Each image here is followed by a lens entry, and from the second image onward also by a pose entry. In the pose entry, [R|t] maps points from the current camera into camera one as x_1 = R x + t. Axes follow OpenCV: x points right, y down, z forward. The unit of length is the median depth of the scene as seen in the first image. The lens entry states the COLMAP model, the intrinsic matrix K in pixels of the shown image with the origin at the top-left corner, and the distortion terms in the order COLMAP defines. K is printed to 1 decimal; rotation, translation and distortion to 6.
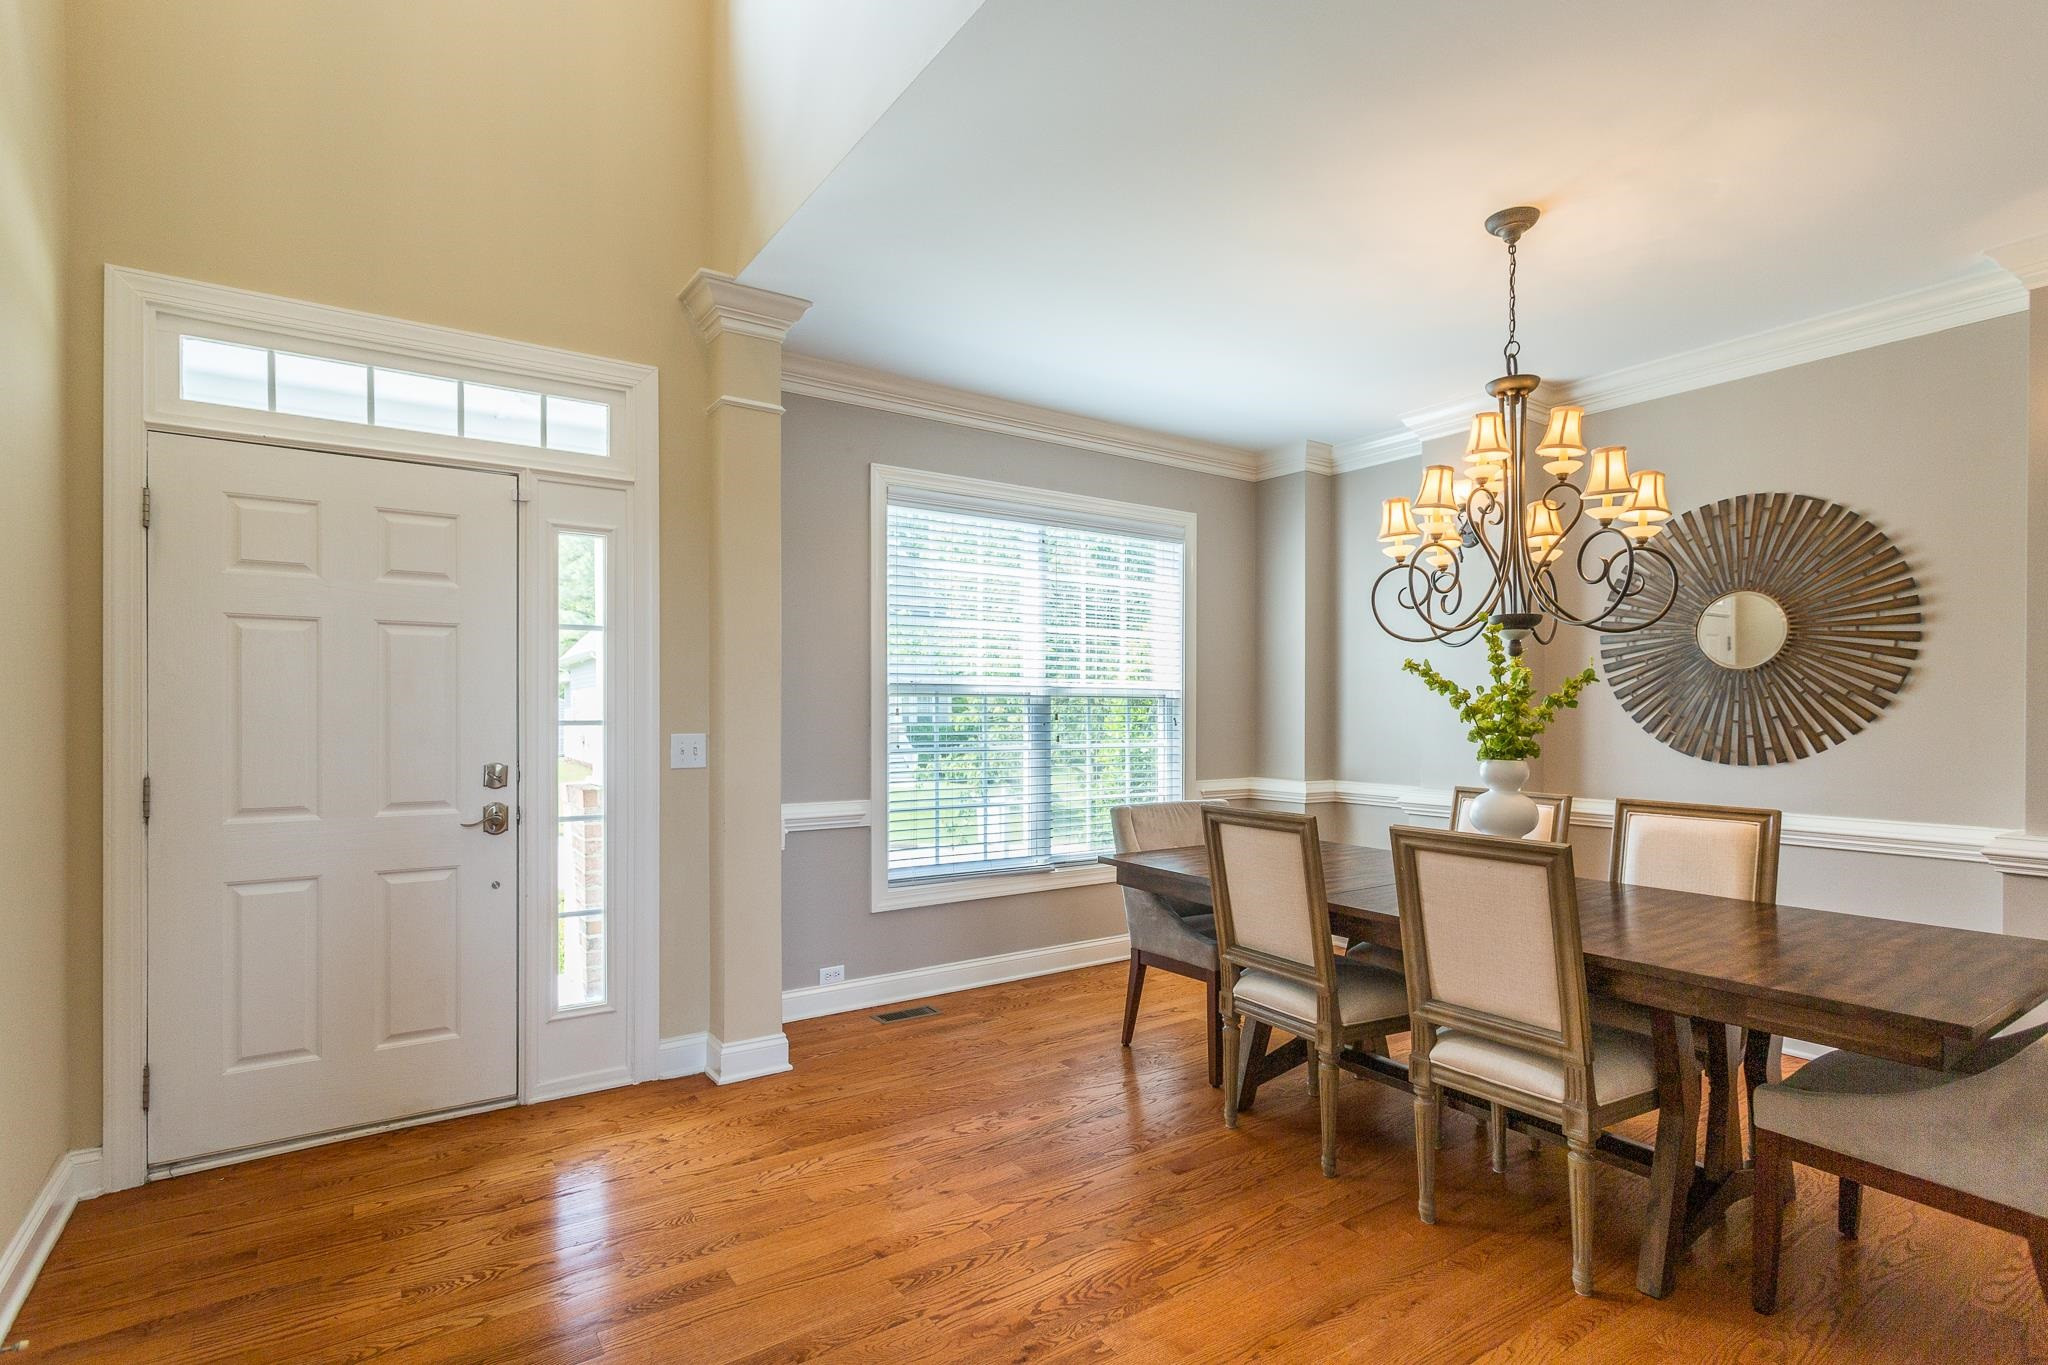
lens RADIAL K [[987.7, 0, 1012.7], [0, 987.7, 708.4], [0, 0, 1]] dist [0.000379, -0.000147]
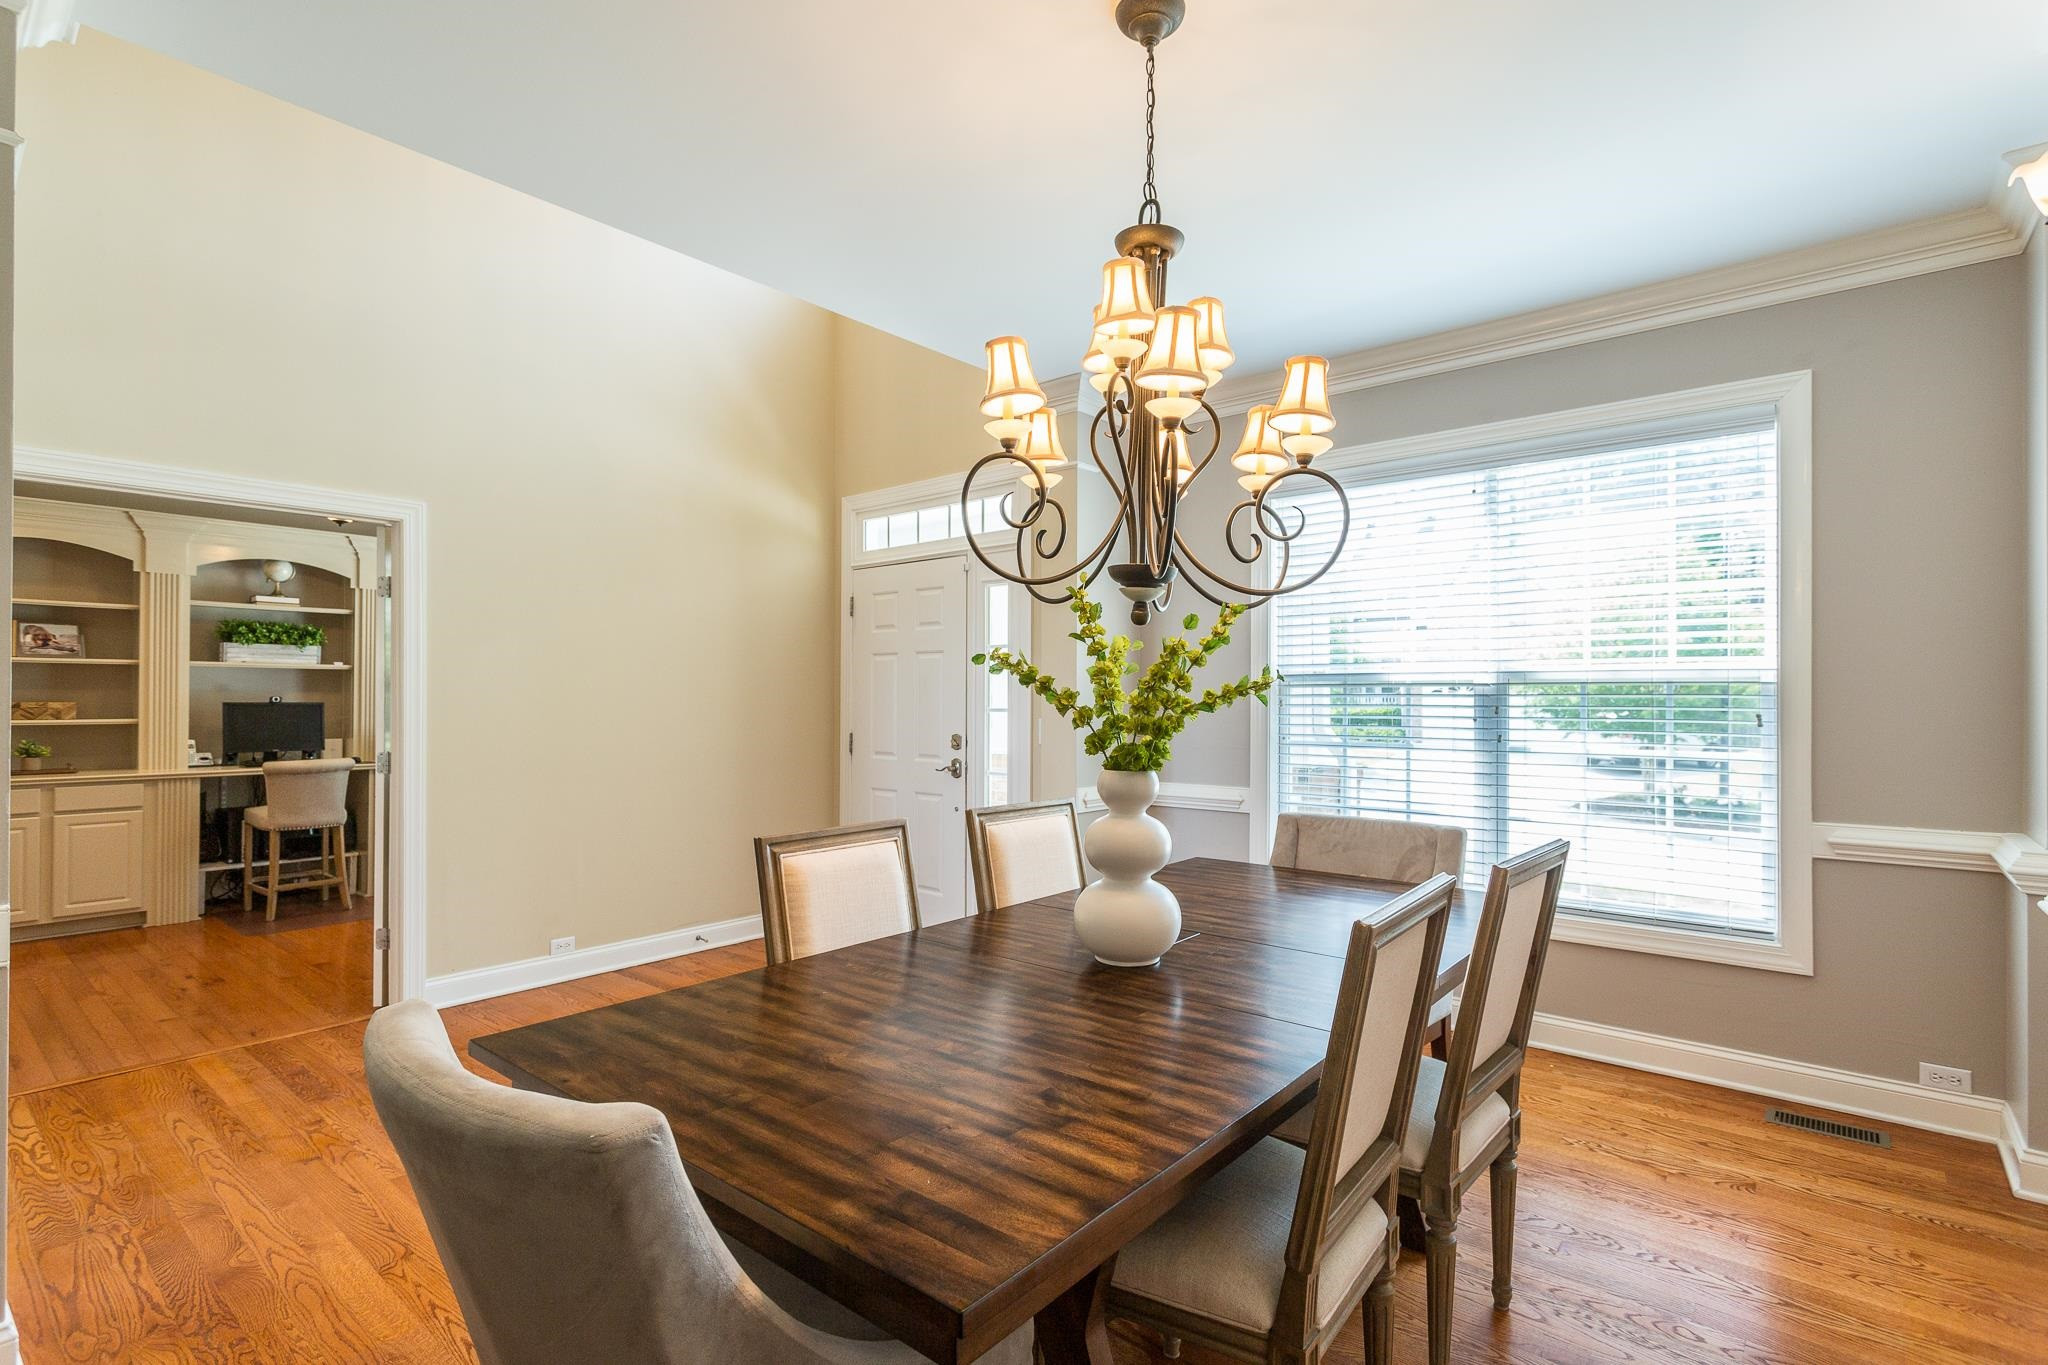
lens RADIAL K [[987.7, 0, 1027.9], [0, 987.7, 692.3], [0, 0, 1]] dist [0.000379, -0.000147]
pose [[0.260788, -0.000882, -0.965396, 0.702680], [0.005099, 0.999987, 0.000464, -0.008758], [0.965383, -0.005043, 0.260789, 0.441196]]
